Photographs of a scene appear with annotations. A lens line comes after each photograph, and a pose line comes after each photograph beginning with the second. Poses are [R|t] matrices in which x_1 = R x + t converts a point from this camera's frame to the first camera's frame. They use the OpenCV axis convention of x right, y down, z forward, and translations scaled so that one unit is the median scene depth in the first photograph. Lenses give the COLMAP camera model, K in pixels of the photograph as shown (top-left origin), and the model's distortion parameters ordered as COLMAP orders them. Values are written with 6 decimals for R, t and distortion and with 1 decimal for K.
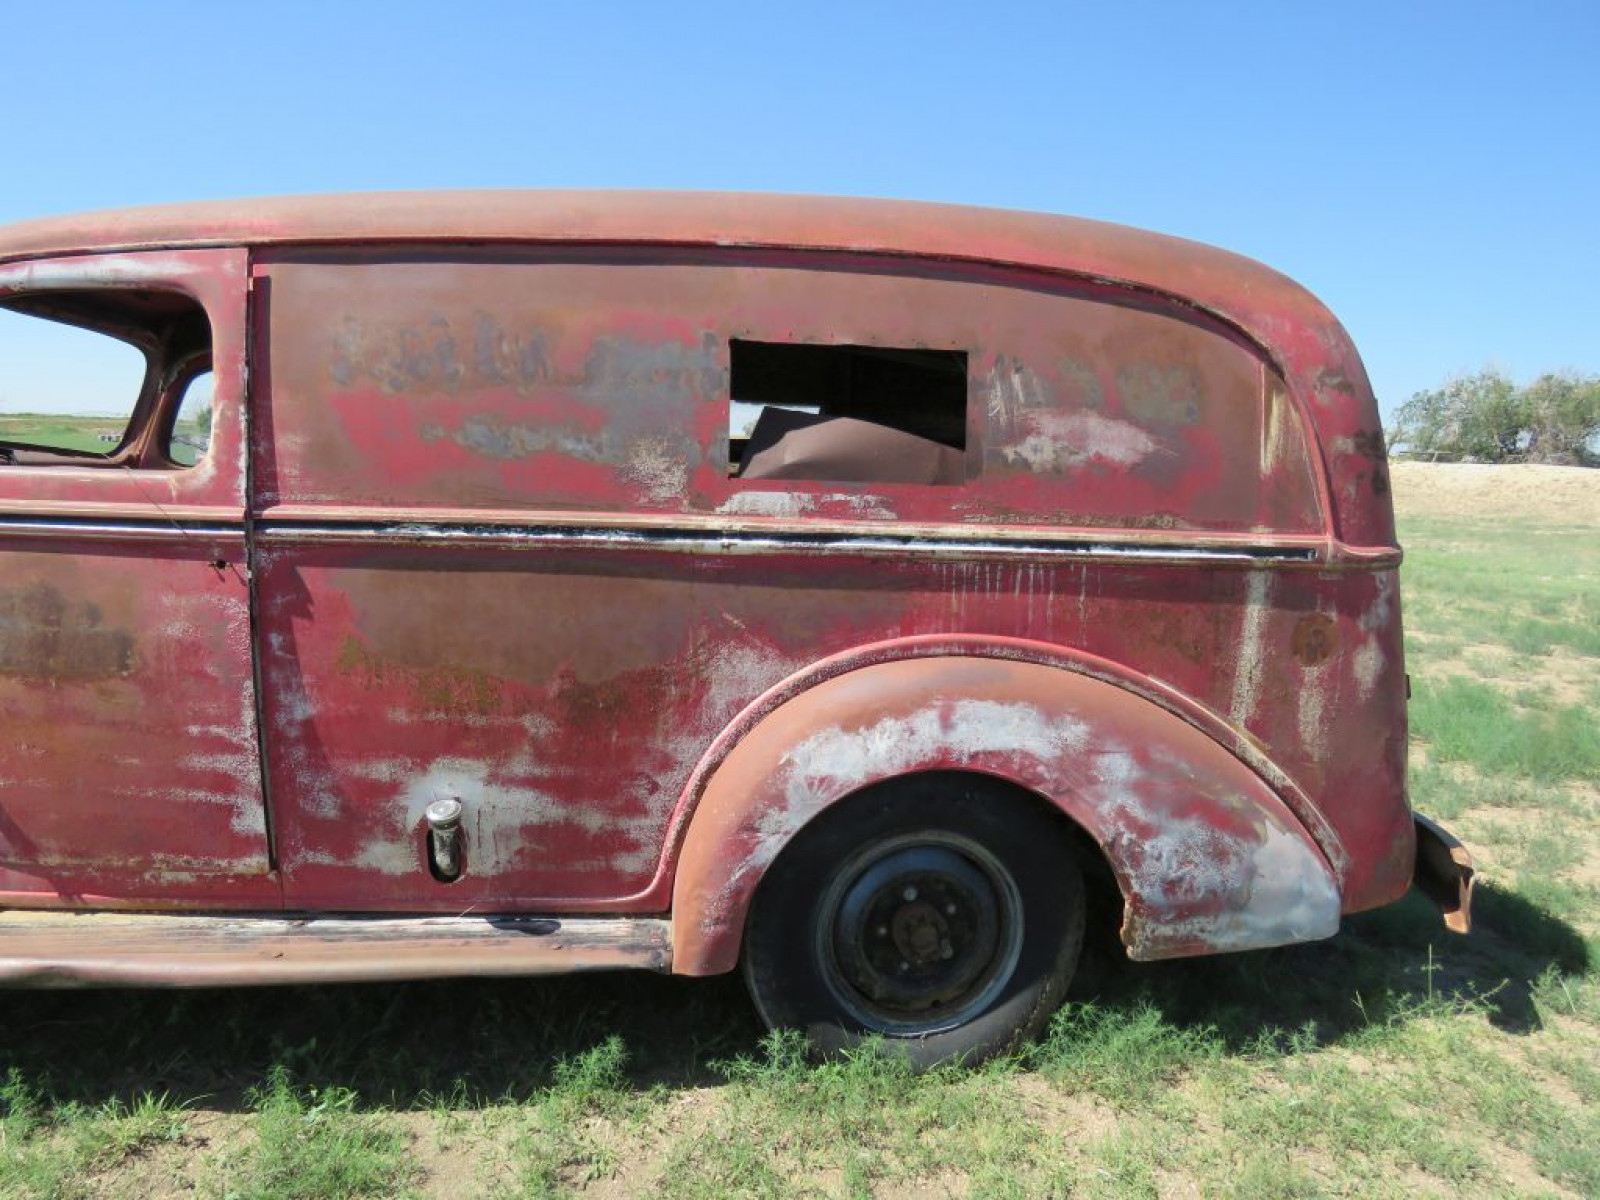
lens RADIAL K [[1029.9, 0, 798.1], [0, 1029.9, 650.5], [0, 0, 1]] dist [-0.044886, 0.038397]
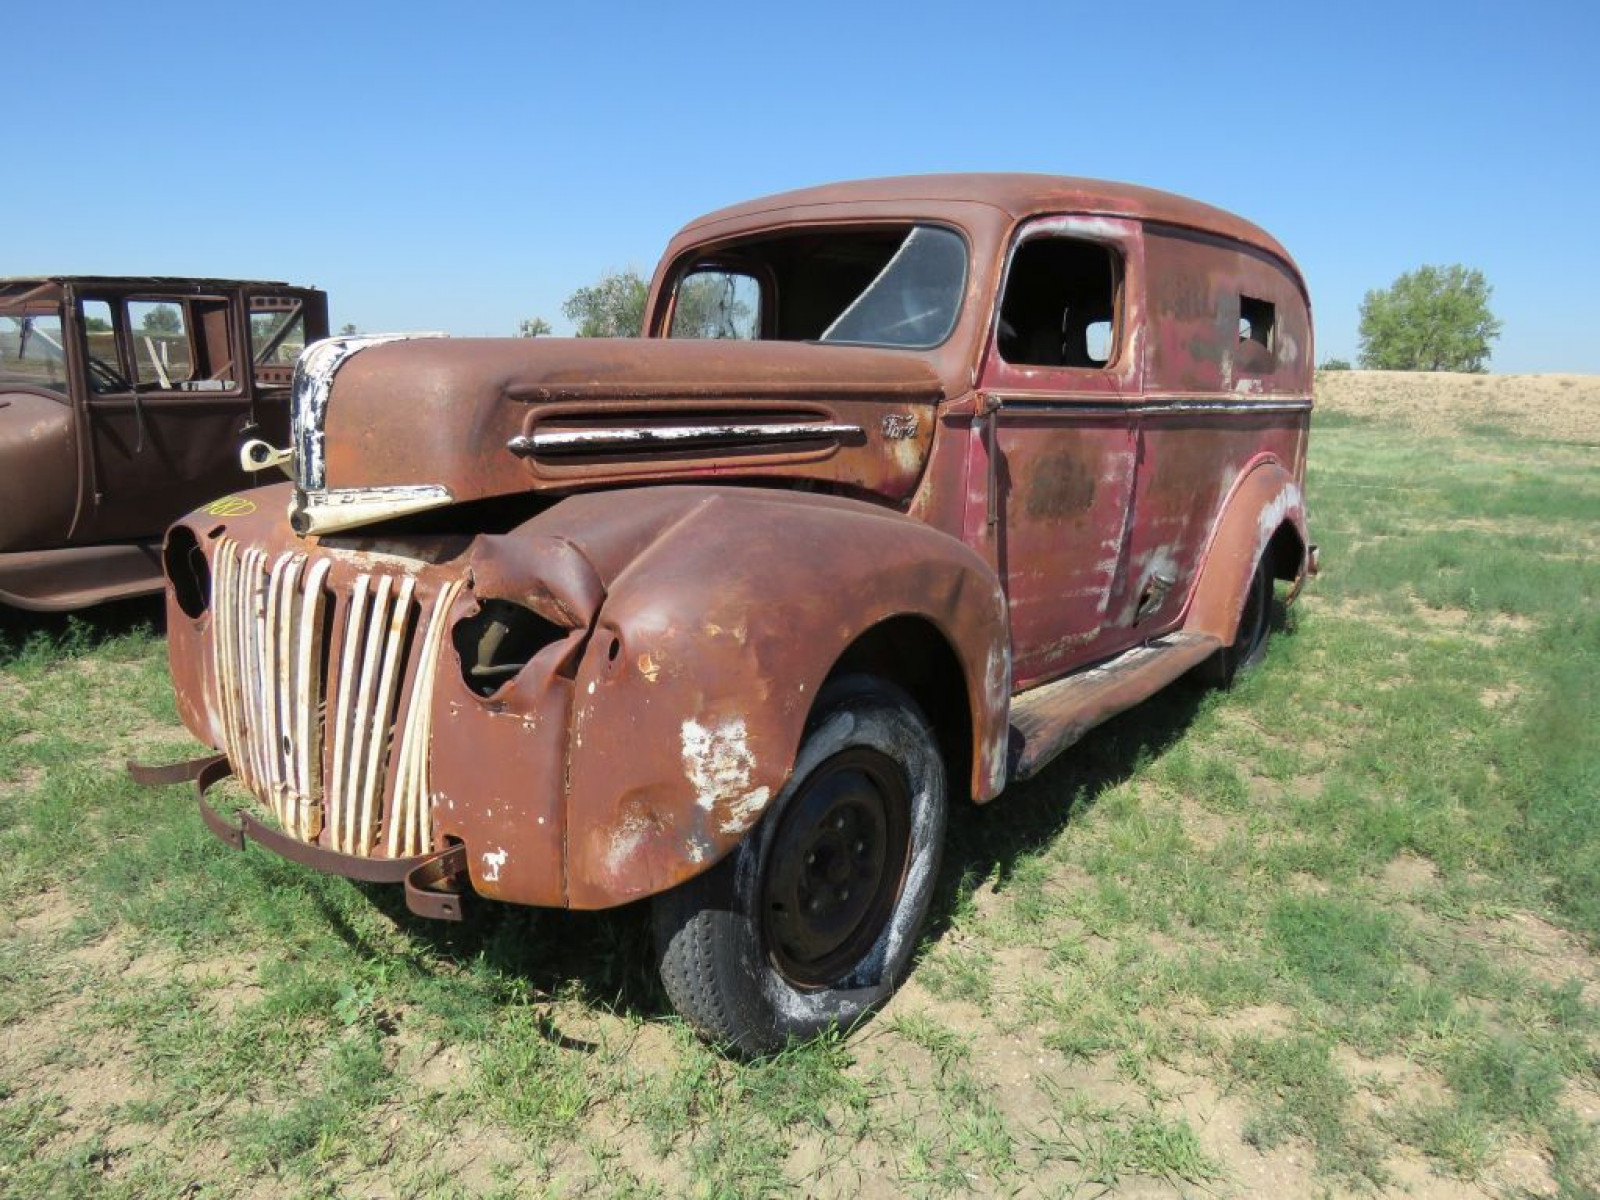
lens RADIAL K [[1029.9, 0, 798.1], [0, 1029.9, 650.5], [0, 0, 1]] dist [-0.044886, 0.038397]
pose [[0.715385, -0.194881, 0.671003, -1.882513], [0.126314, 0.980566, 0.150120, -0.050537], [-0.687218, -0.022637, 0.726098, 0.198887]]
